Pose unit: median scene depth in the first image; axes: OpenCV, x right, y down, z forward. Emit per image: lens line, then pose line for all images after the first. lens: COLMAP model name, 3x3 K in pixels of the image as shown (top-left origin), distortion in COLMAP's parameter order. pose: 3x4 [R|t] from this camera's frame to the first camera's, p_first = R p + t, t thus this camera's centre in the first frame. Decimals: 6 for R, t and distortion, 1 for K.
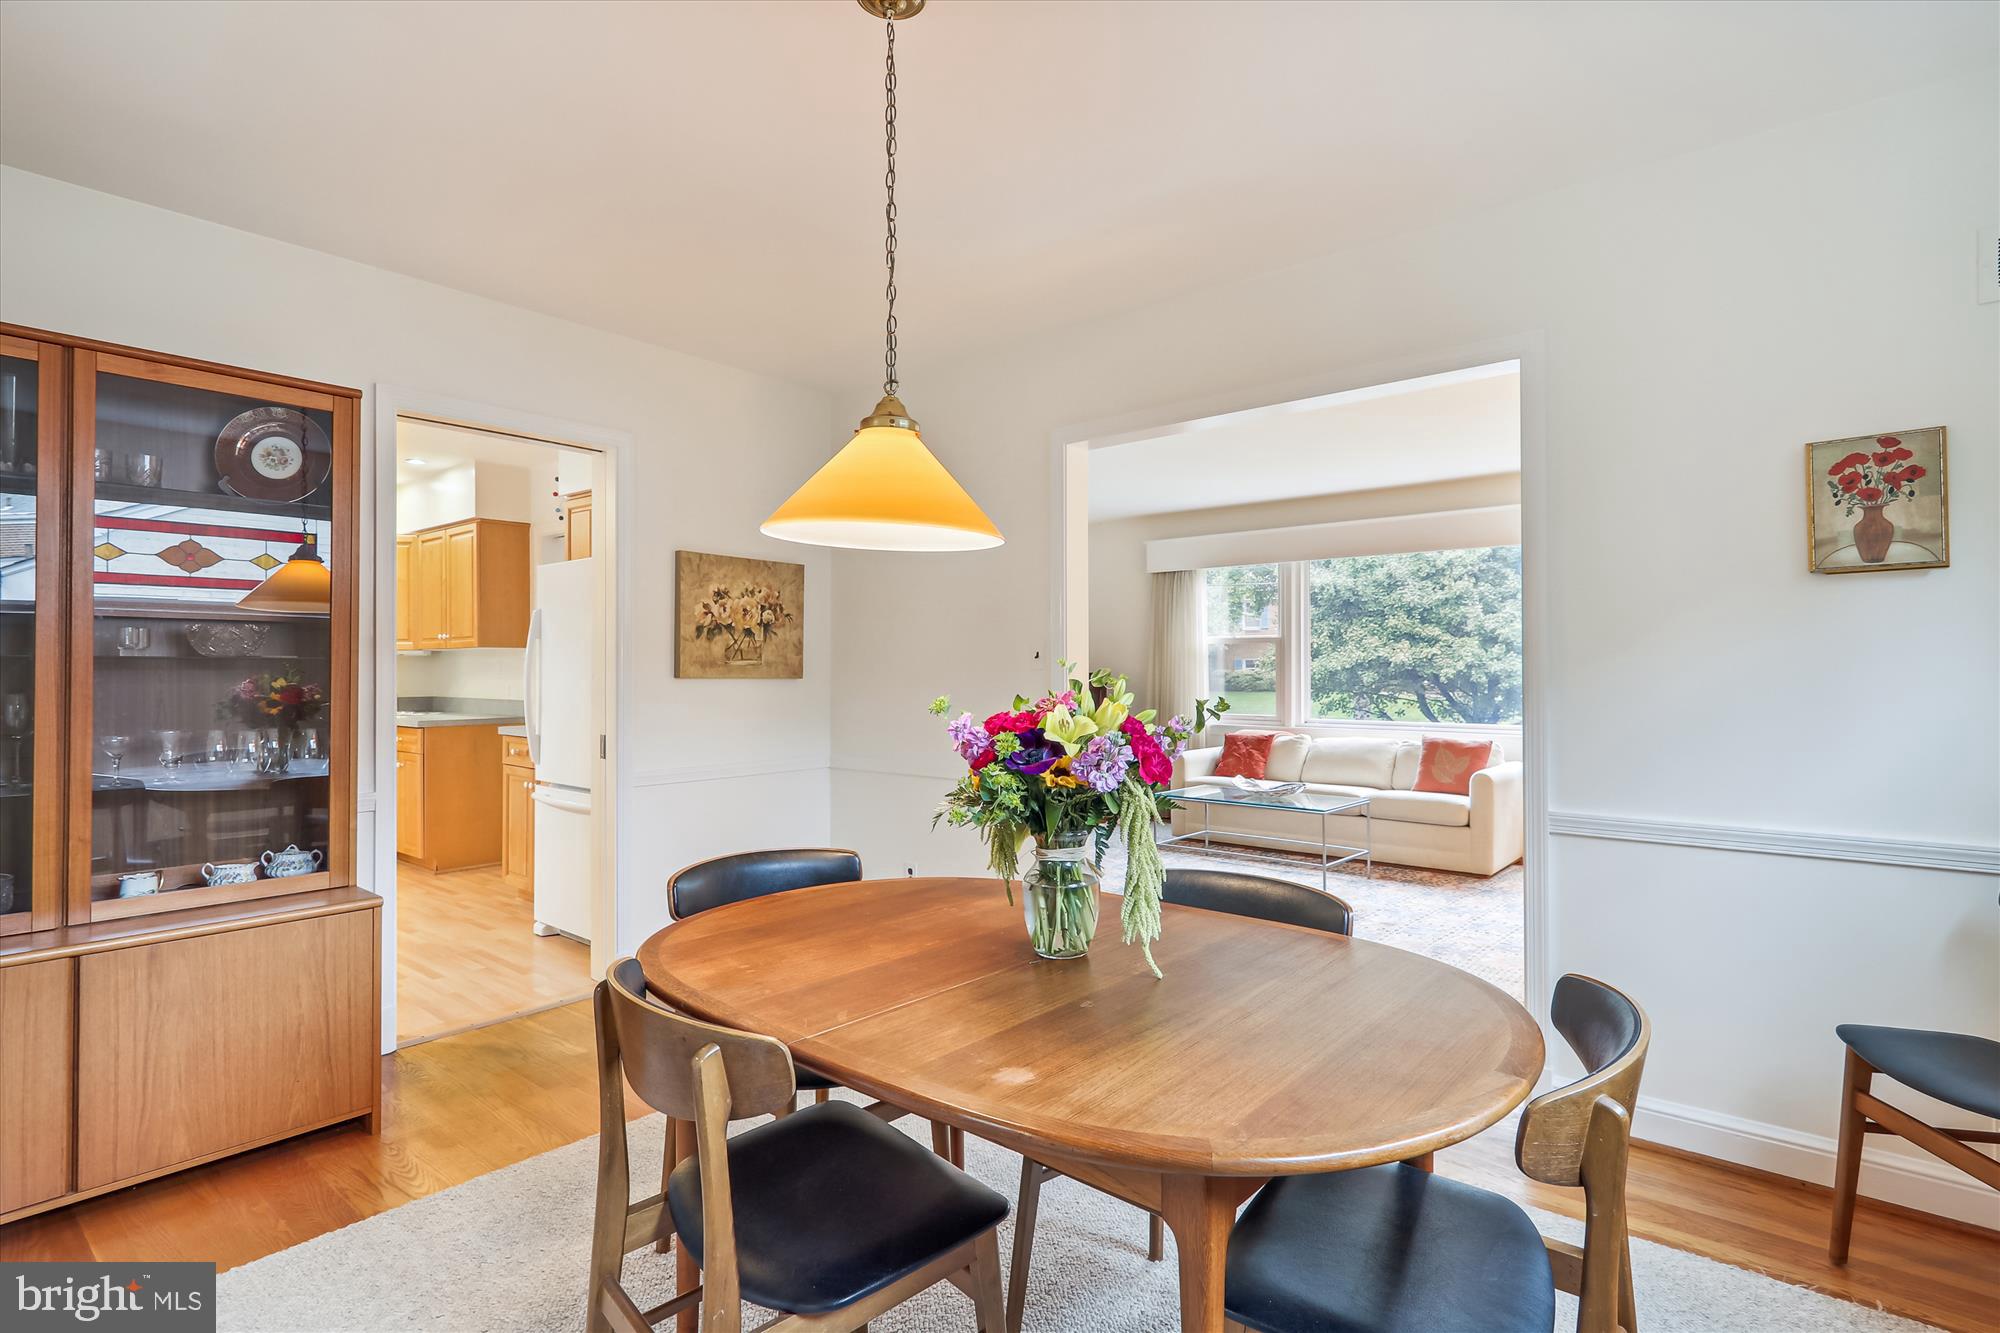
lens RADIAL K [[984.2, 0, 1000.0], [0, 984.2, 666.5], [0, 0, 1]] dist [0.013506, -0.000045]
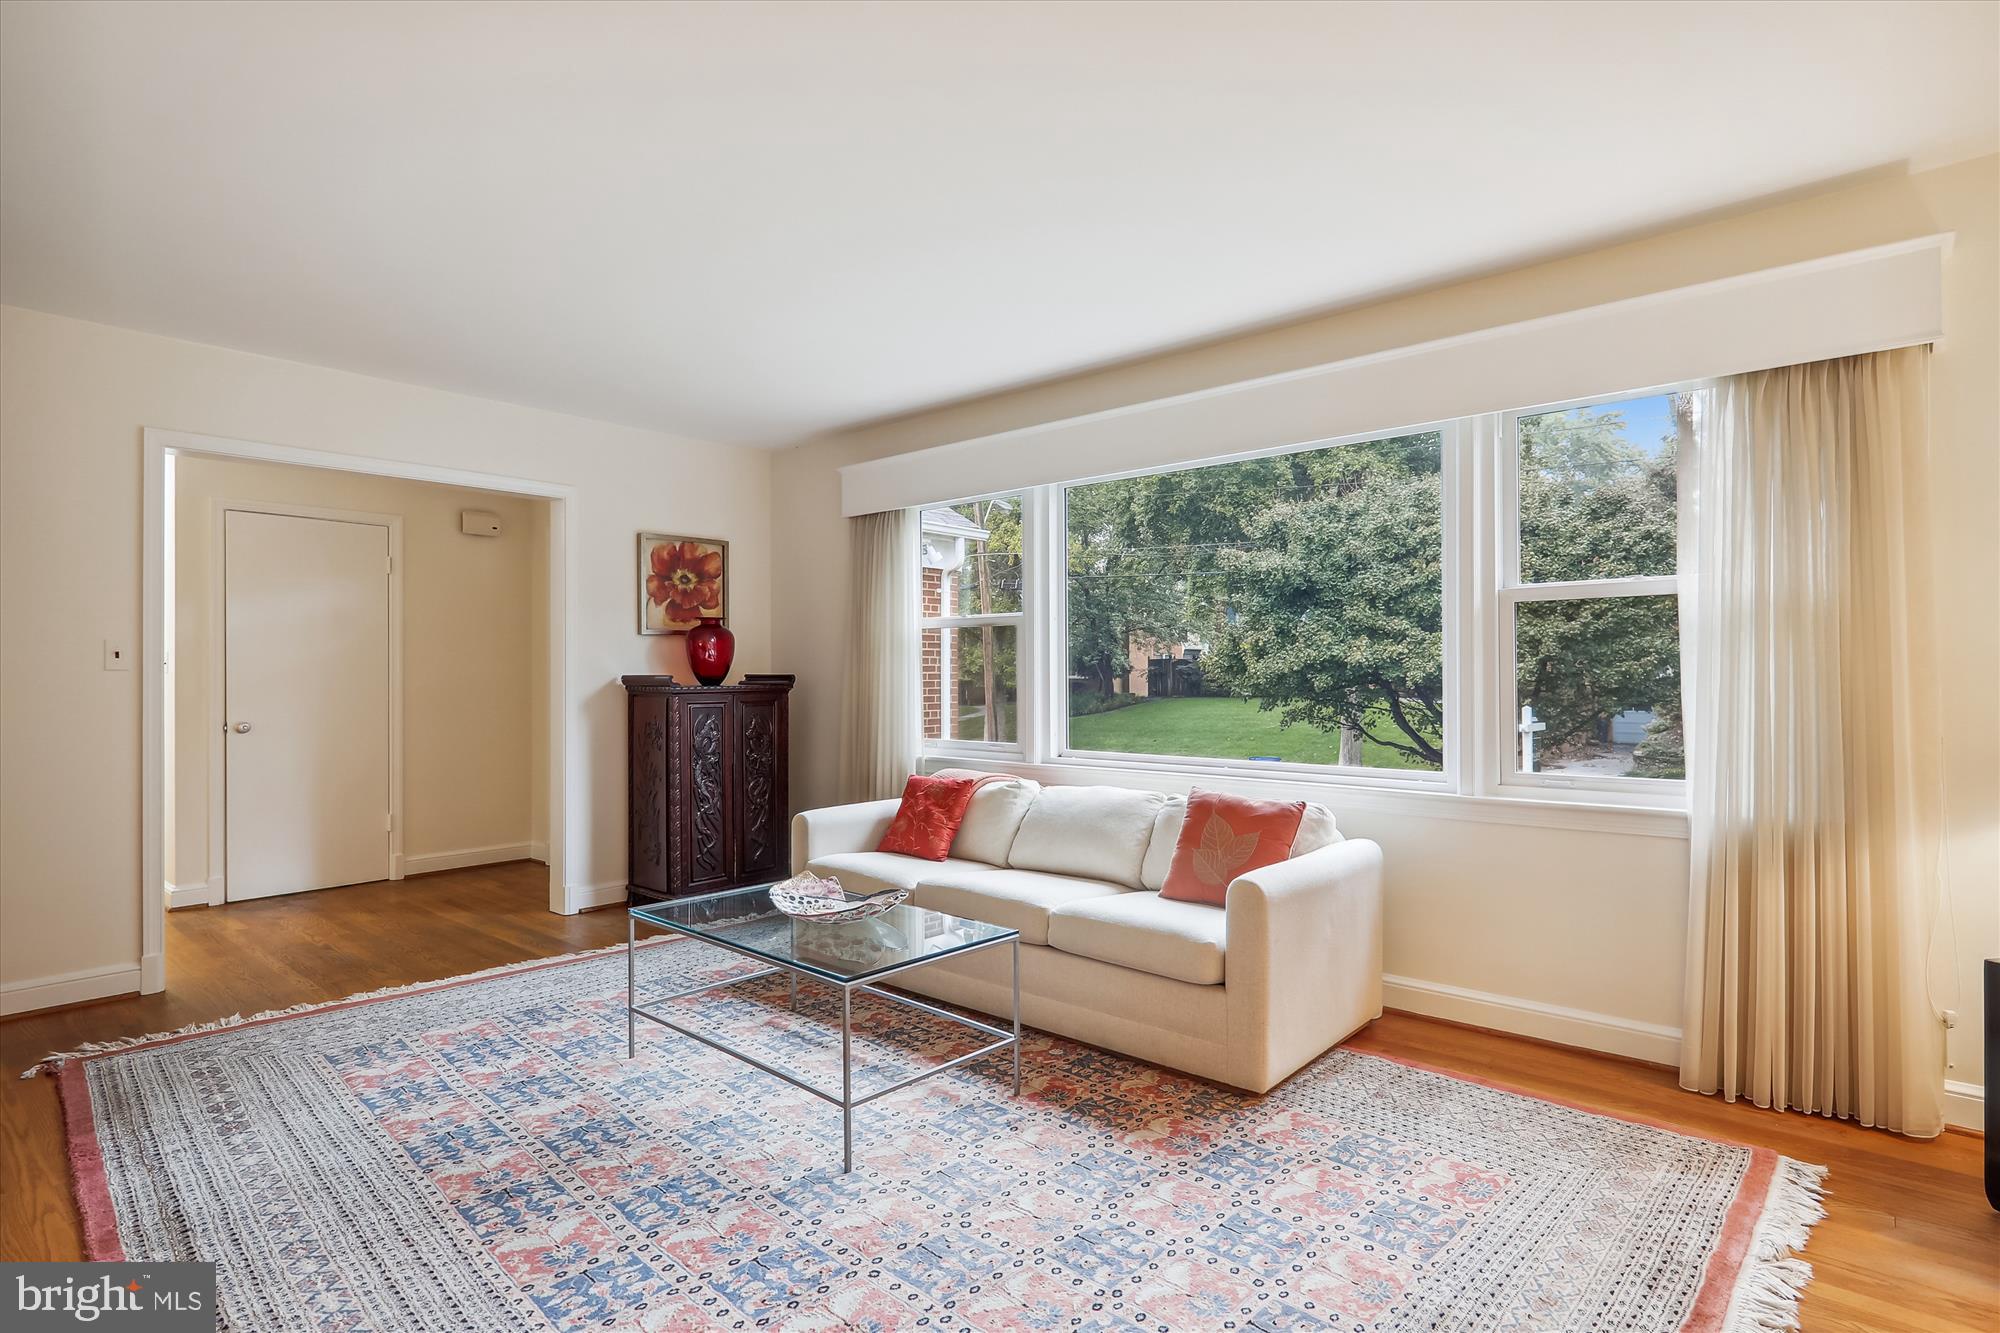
lens RADIAL K [[992.9, 0, 1003.1], [0, 992.9, 655.4], [0, 0, 1]] dist [-0.014840, -0.000246]
pose [[0.999630, -0.003048, -0.027022, 0.140087], [0.002577, 0.999844, -0.017450, 0.002913], [0.027071, 0.017374, 0.999483, 0.187654]]
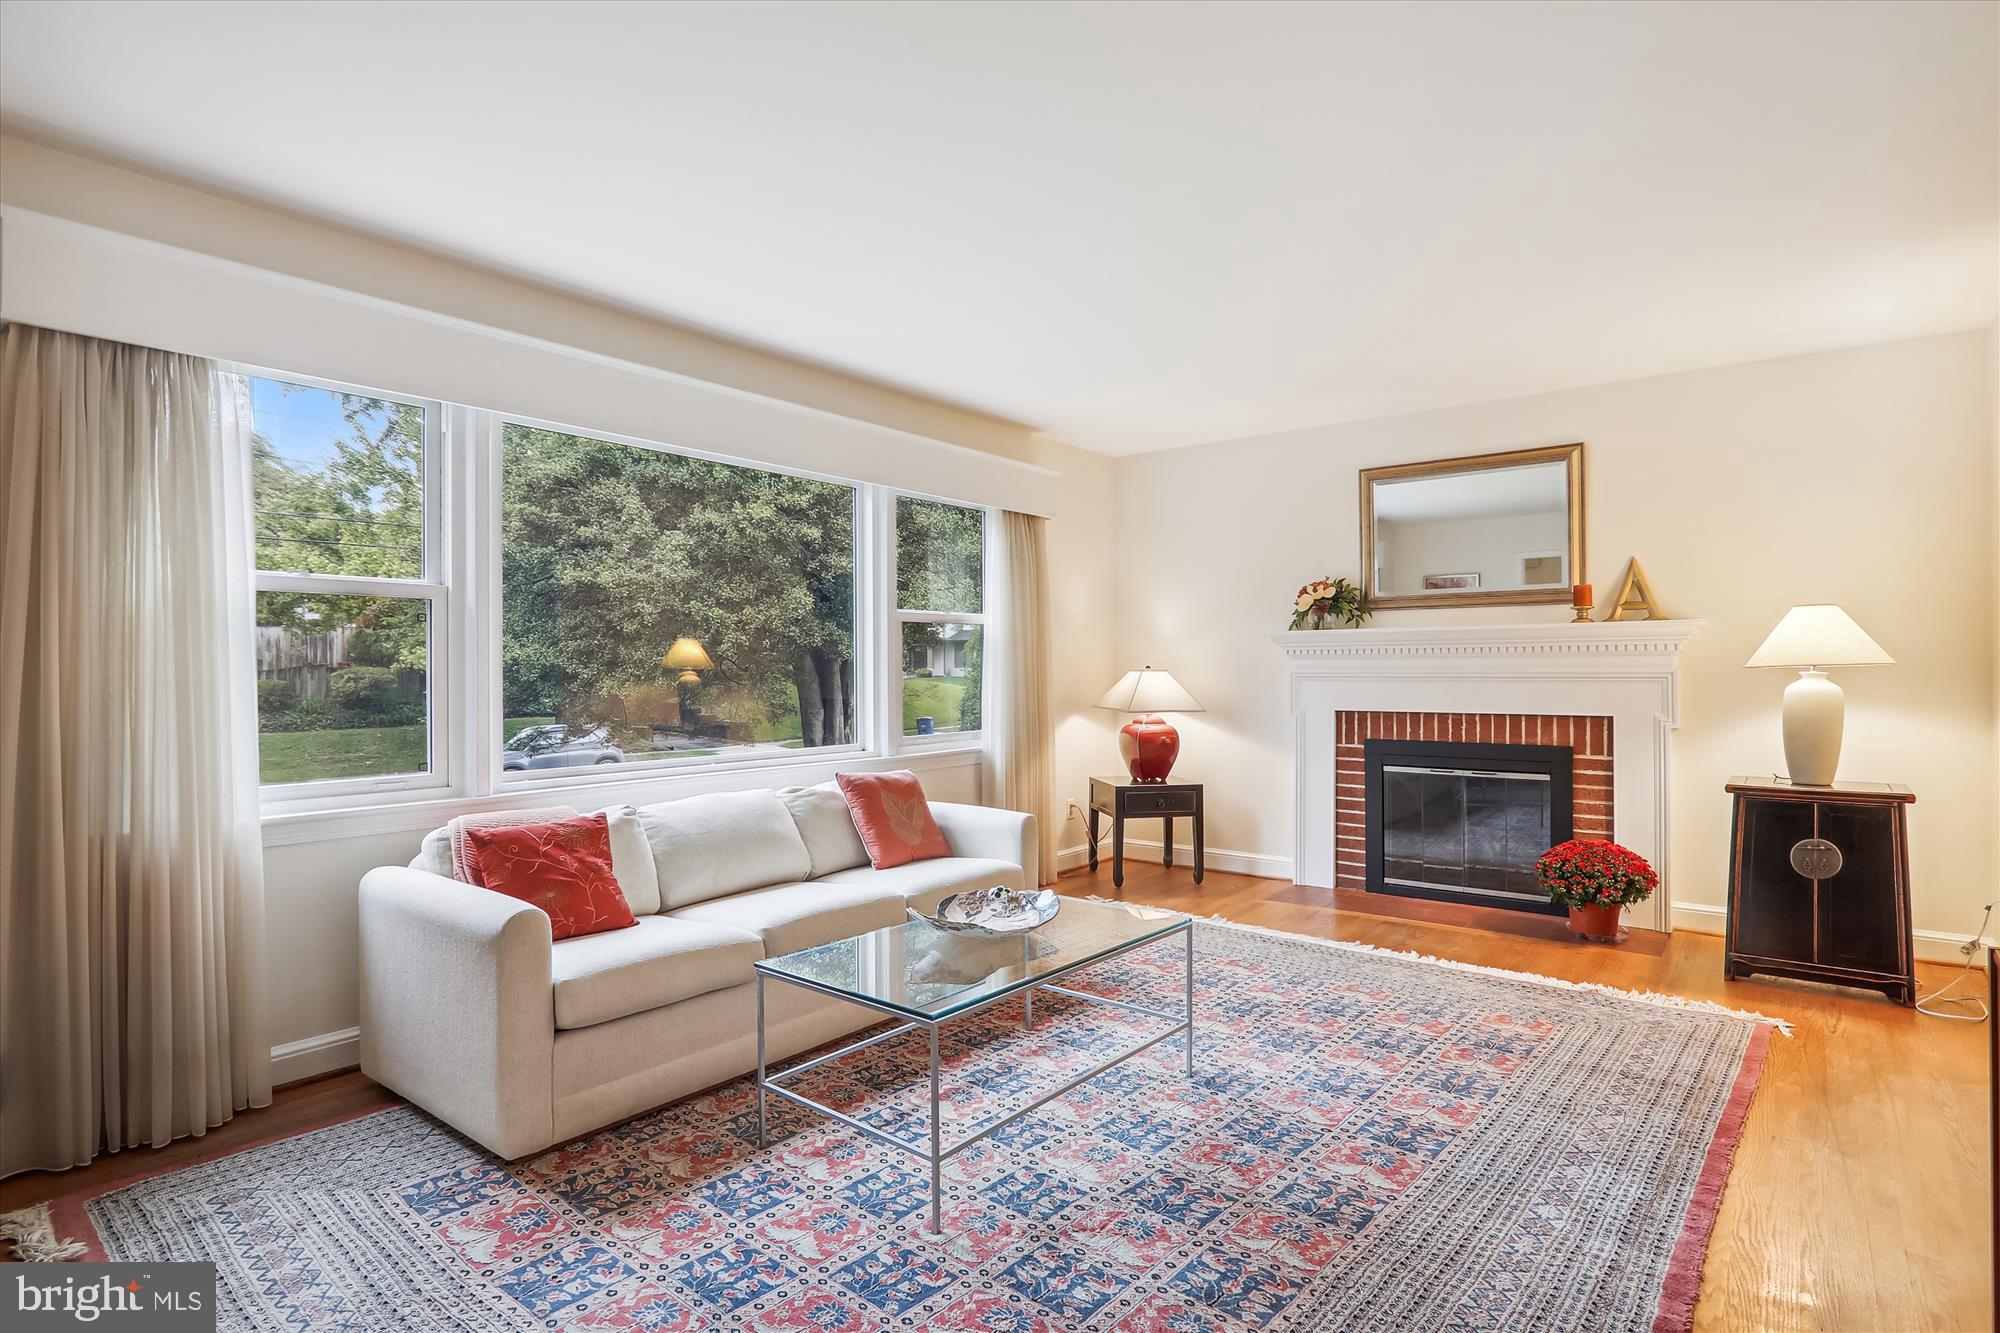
lens RADIAL K [[1011.2, 0, 1002.2], [0, 1011.2, 697.1], [0, 0, 1]] dist [-0.017399, -0.000147]
pose [[-0.011222, -0.031799, 0.999431, -0.091652], [-0.003301, 0.999490, 0.031764, 0.001225], [-0.999932, -0.002943, -0.011321, 0.390702]]
